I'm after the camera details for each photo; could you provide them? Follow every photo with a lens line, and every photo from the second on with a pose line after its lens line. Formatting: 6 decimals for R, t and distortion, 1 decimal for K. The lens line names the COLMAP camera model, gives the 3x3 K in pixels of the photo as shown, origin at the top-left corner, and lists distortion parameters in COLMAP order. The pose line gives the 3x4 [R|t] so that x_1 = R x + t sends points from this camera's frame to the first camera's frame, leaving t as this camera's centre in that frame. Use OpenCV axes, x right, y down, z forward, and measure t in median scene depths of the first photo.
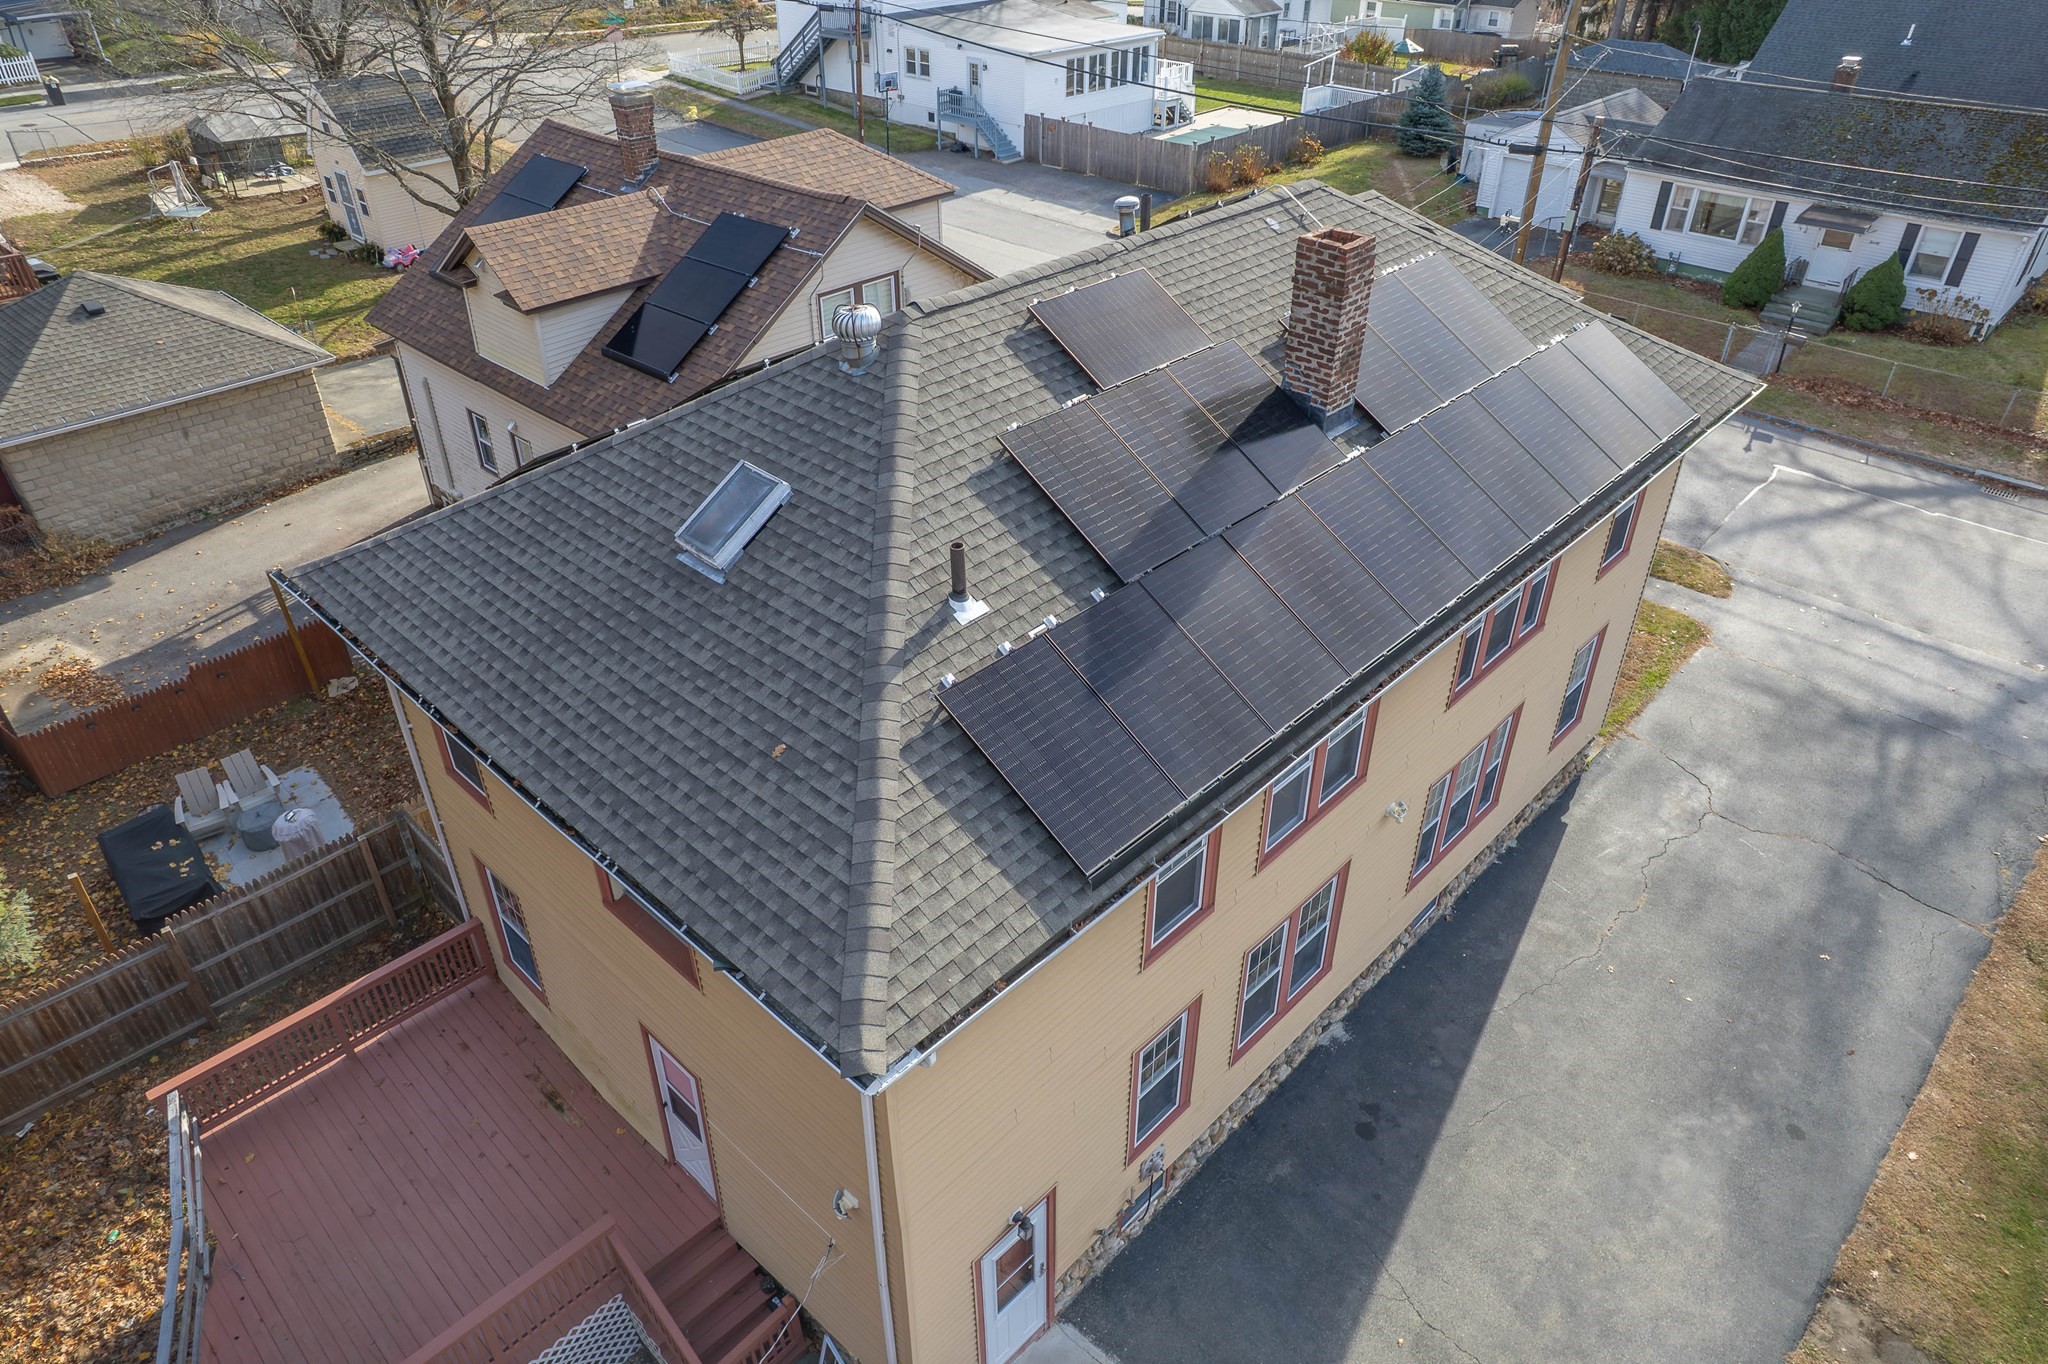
lens RADIAL K [[1299.4, 0, 1005.6], [0, 1299.4, 662.7], [0, 0, 1]] dist [-0.023902, 0.005153]
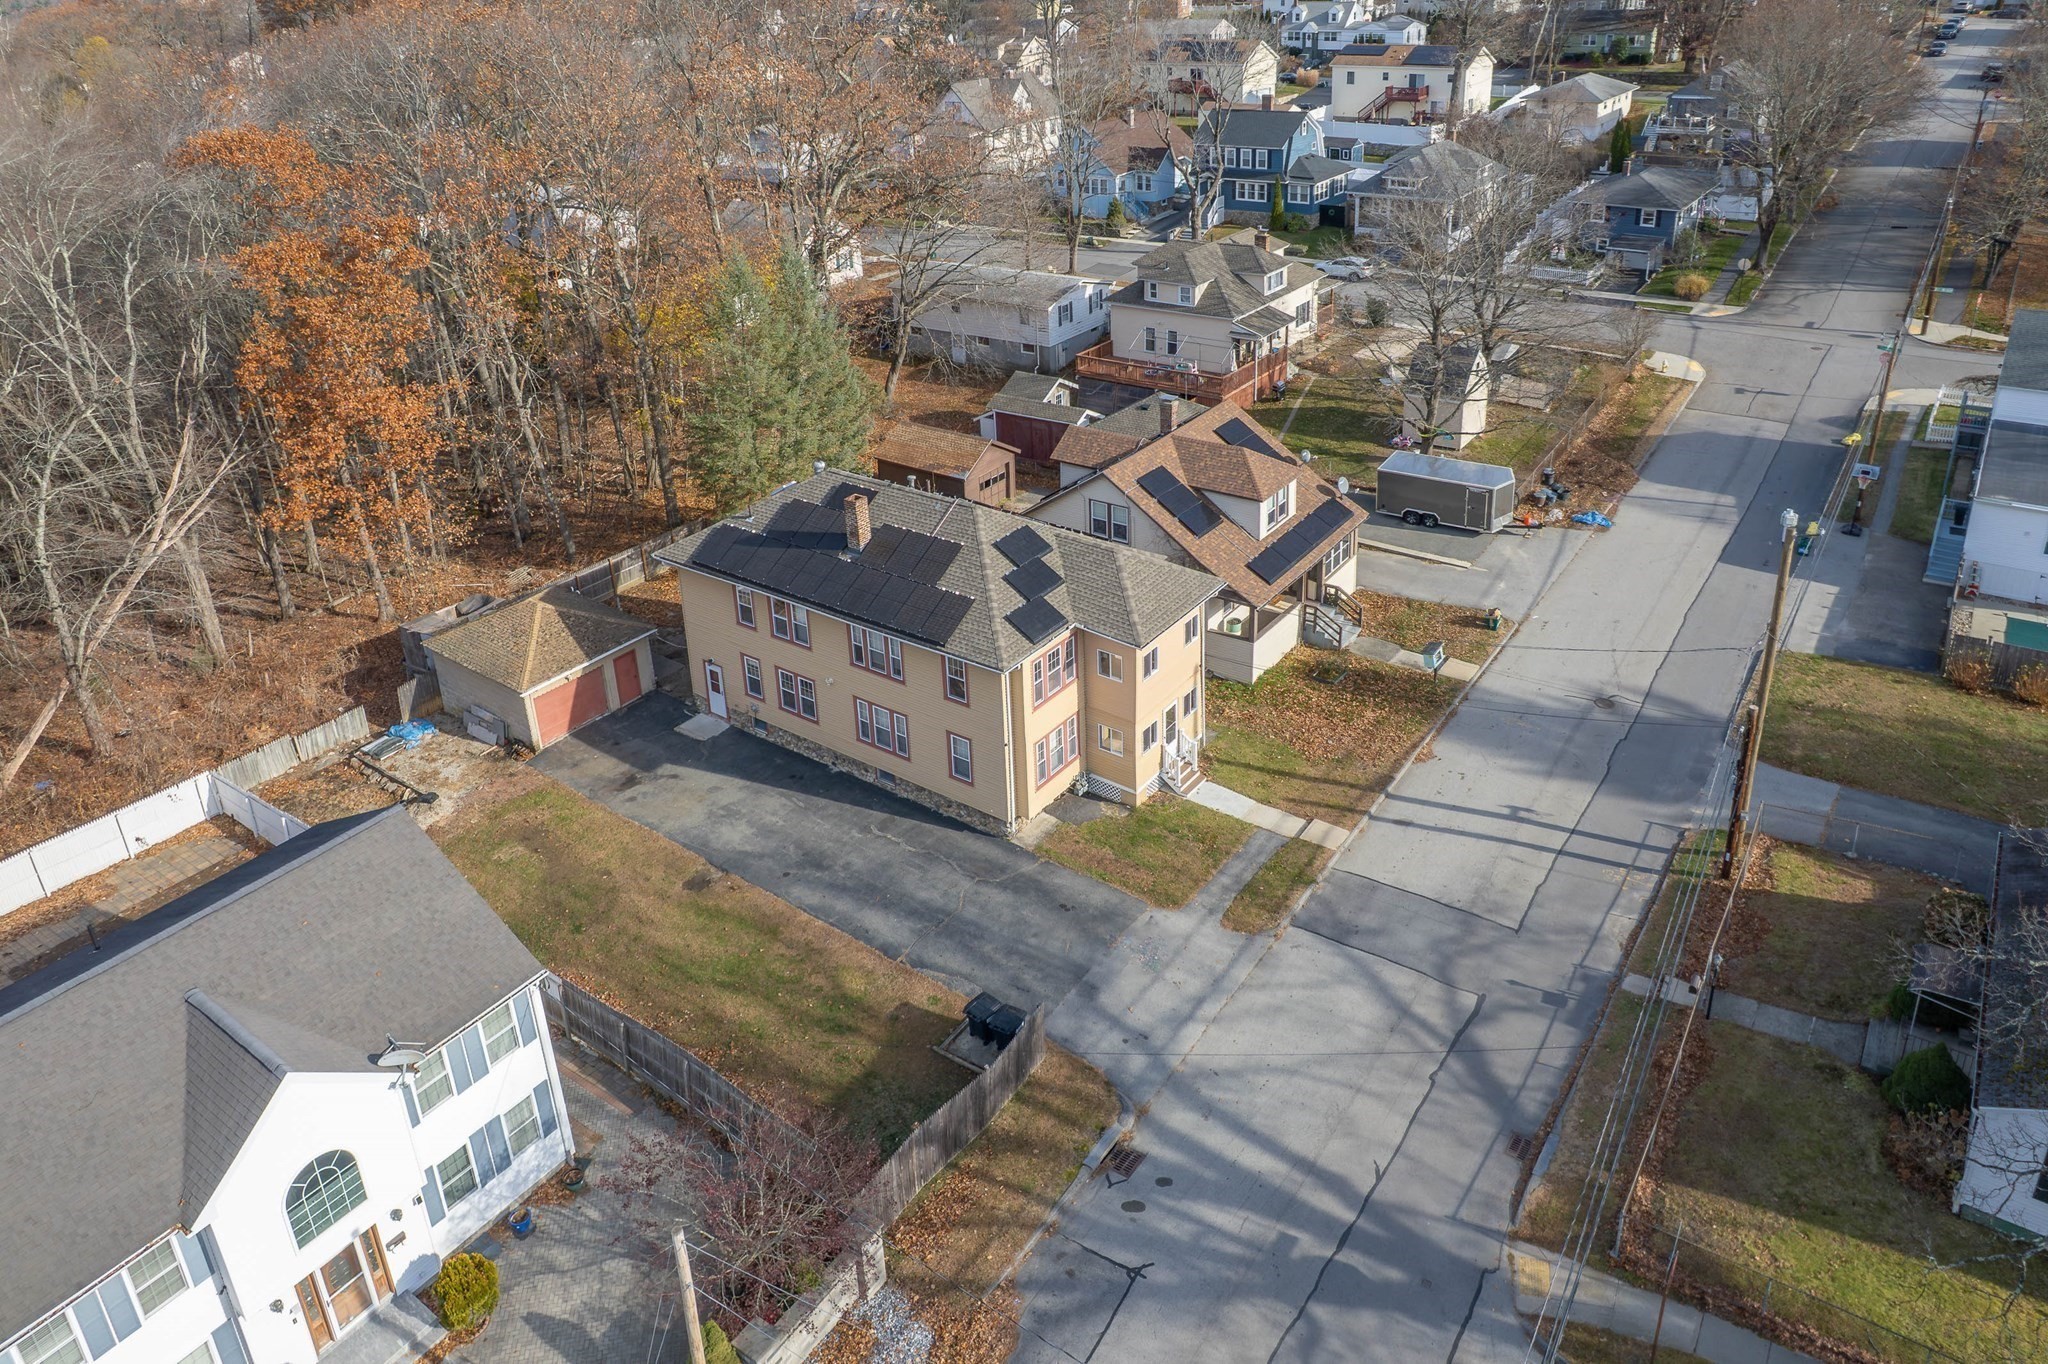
lens RADIAL K [[1361.1, 0, 1042.4], [0, 1361.1, 459.6], [0, 0, 1]] dist [-0.024978, 0.003716]
pose [[0.146064, 0.339713, -0.929118, 2.813735], [-0.522924, 0.823769, 0.218987, -1.126016], [0.839771, 0.453872, 0.297967, 0.230160]]
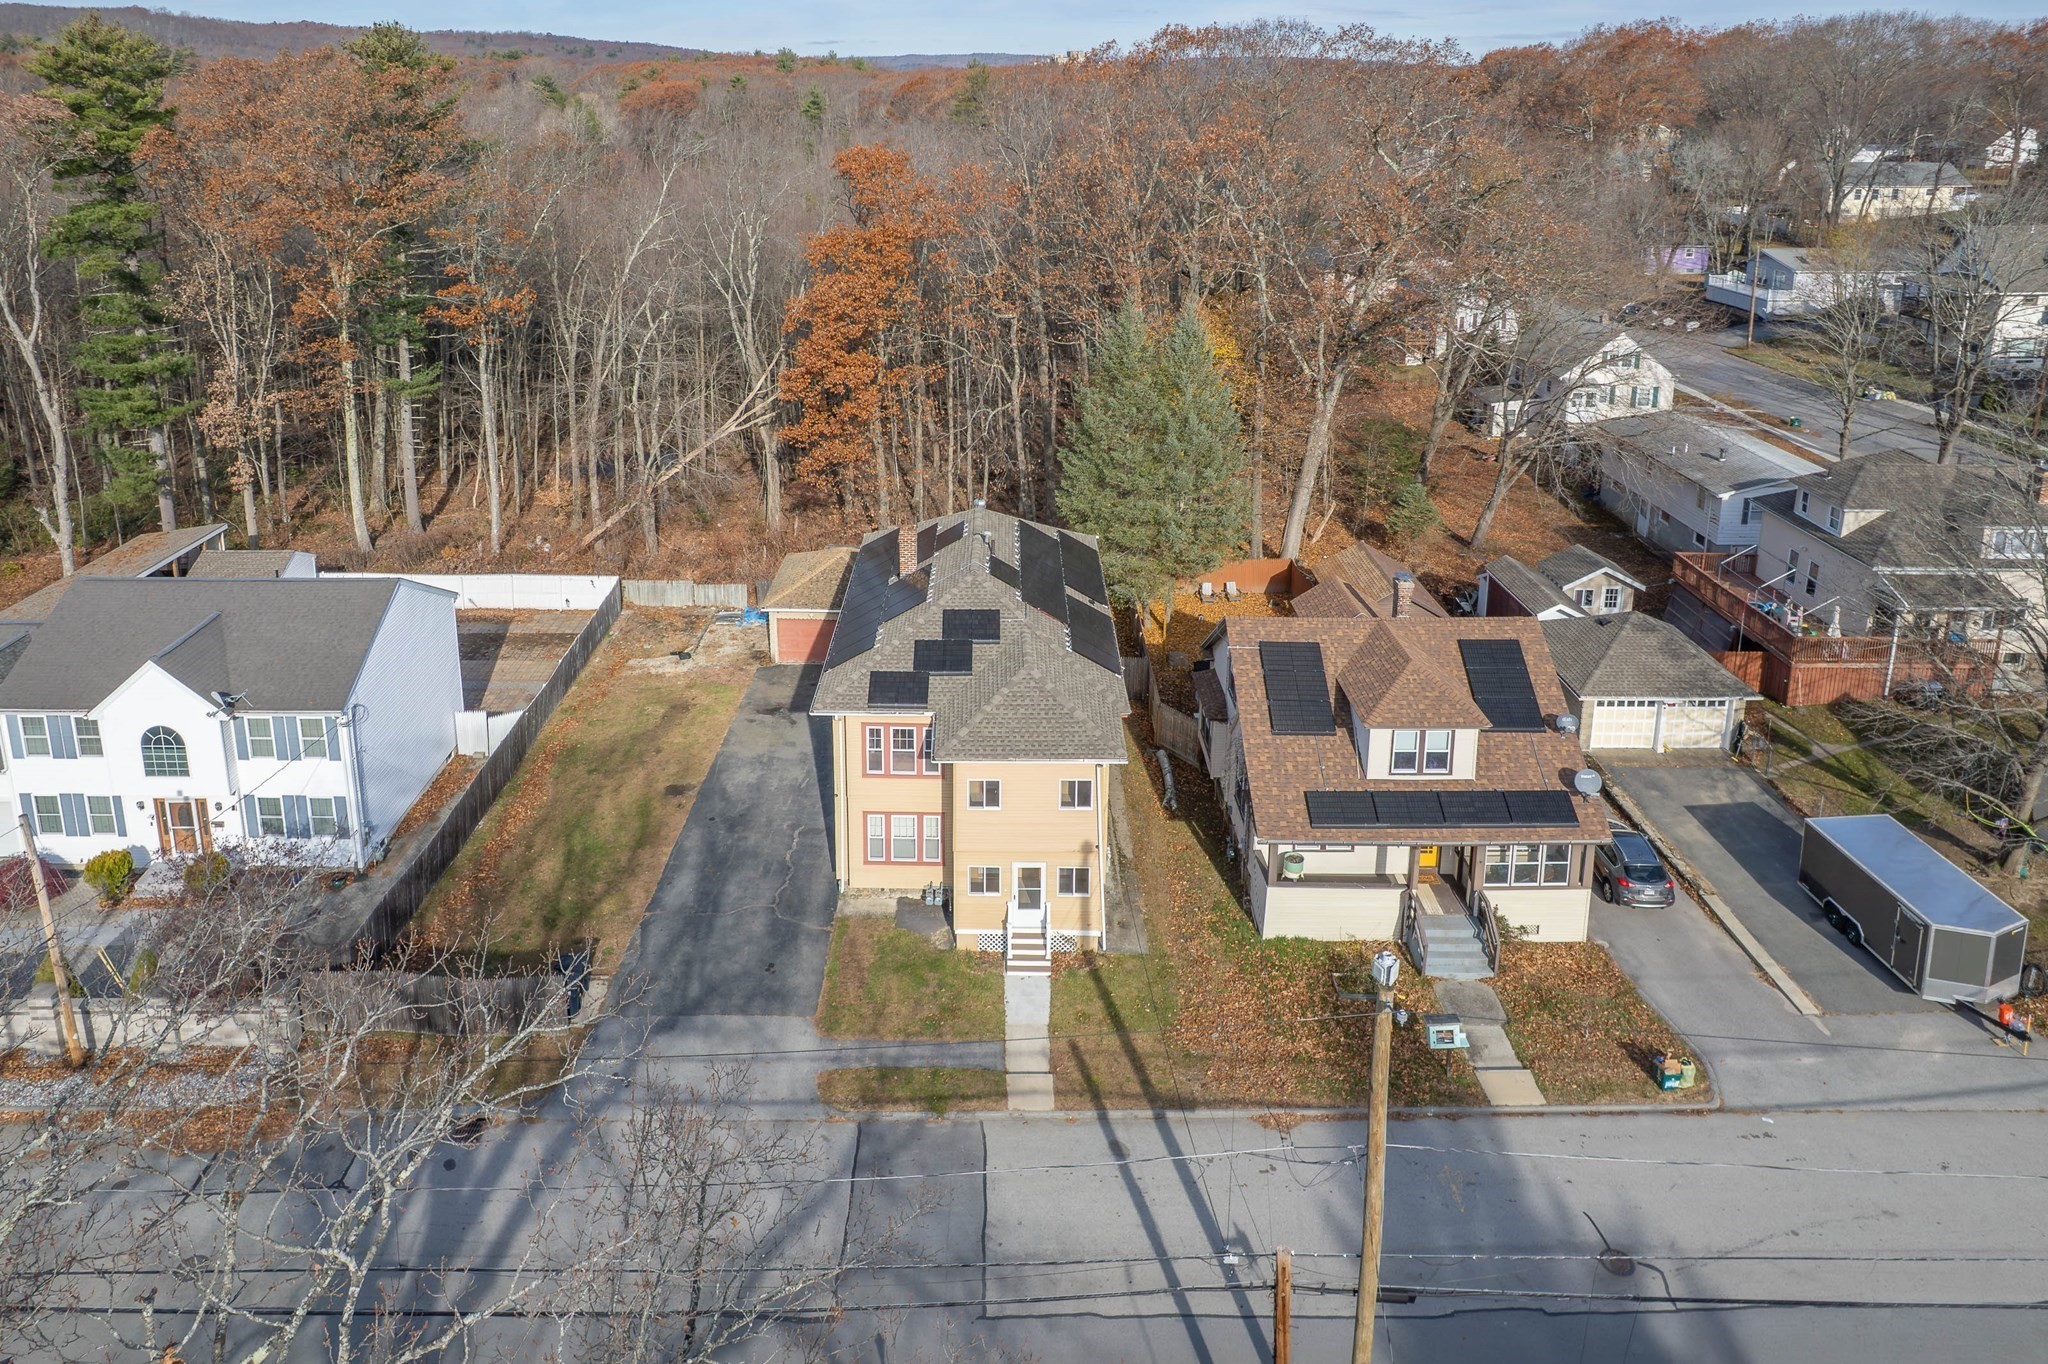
lens RADIAL K [[1361.1, 0, 985.8], [0, 1361.1, 387.1], [0, 0, 1]] dist [-0.024978, 0.003716]
pose [[-0.721502, 0.145392, -0.676975, 1.997612], [-0.393052, 0.718911, 0.573303, -2.194384], [0.570039, 0.679726, -0.461550, 1.997727]]
